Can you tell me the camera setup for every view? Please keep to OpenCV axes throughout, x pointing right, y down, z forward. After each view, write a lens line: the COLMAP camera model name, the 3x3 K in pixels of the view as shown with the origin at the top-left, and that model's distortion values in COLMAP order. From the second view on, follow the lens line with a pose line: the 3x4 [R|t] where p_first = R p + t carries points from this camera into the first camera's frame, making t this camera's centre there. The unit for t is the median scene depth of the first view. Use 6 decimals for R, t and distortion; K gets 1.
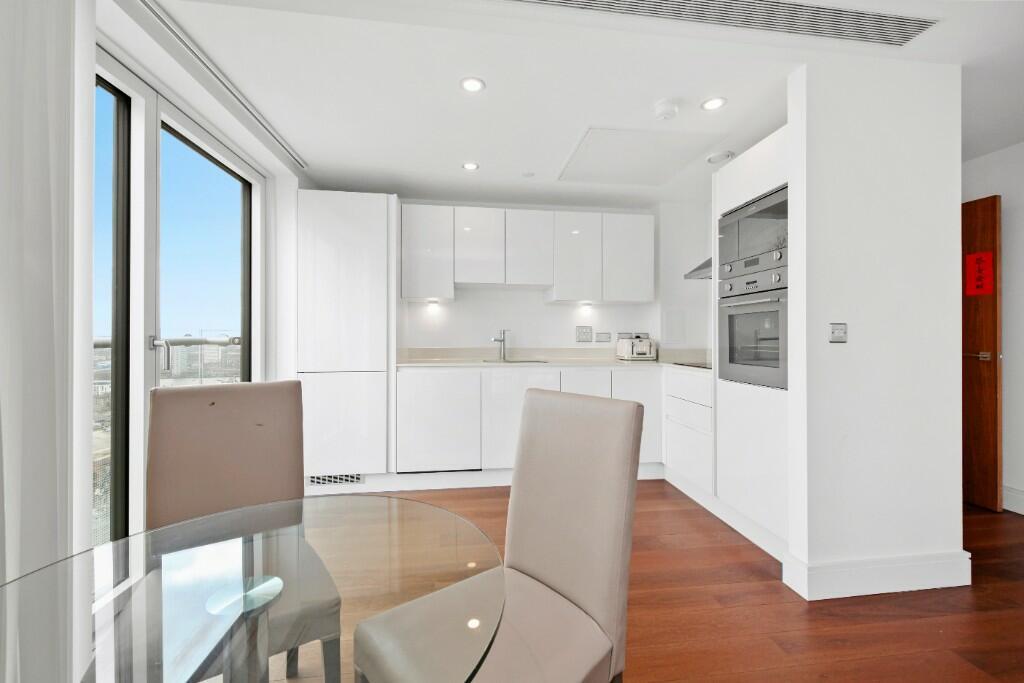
lens RADIAL K [[420.6, 0, 516.6], [0, 420.6, 341.2], [0, 0, 1]] dist [0.001387, 0.000008]
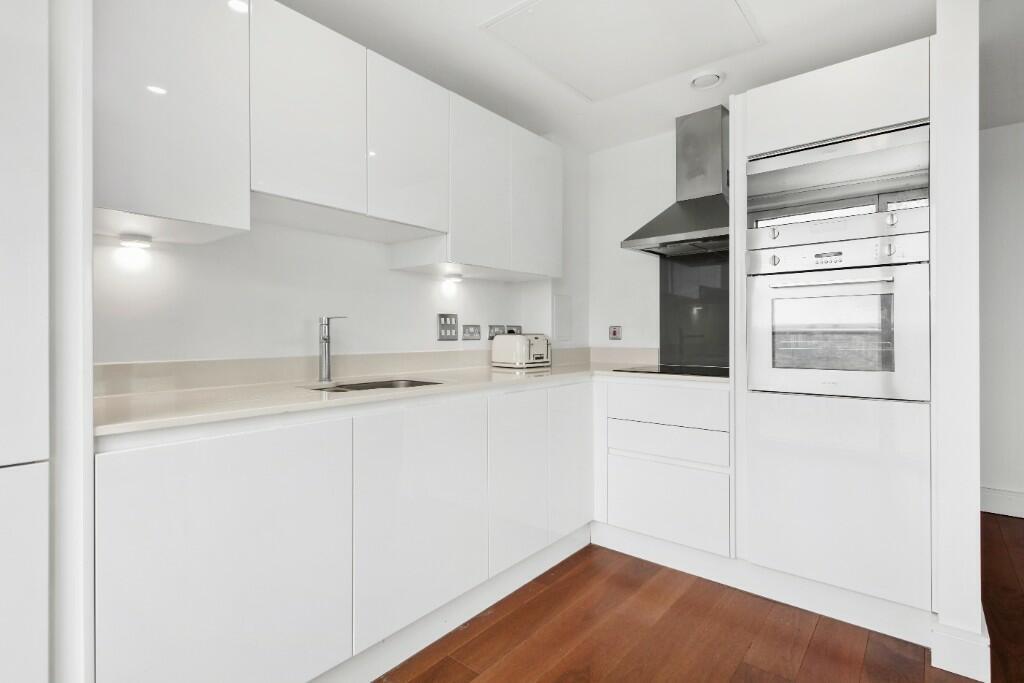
lens RADIAL K [[492.8, 0, 513.7], [0, 492.8, 334.4], [0, 0, 1]] dist [0.018575, 0.000329]
pose [[0.734723, -0.005707, 0.678344, -0.251305], [0.010099, 0.999946, -0.002525, -0.004404], [-0.678292, 0.008706, 0.734741, 0.457857]]
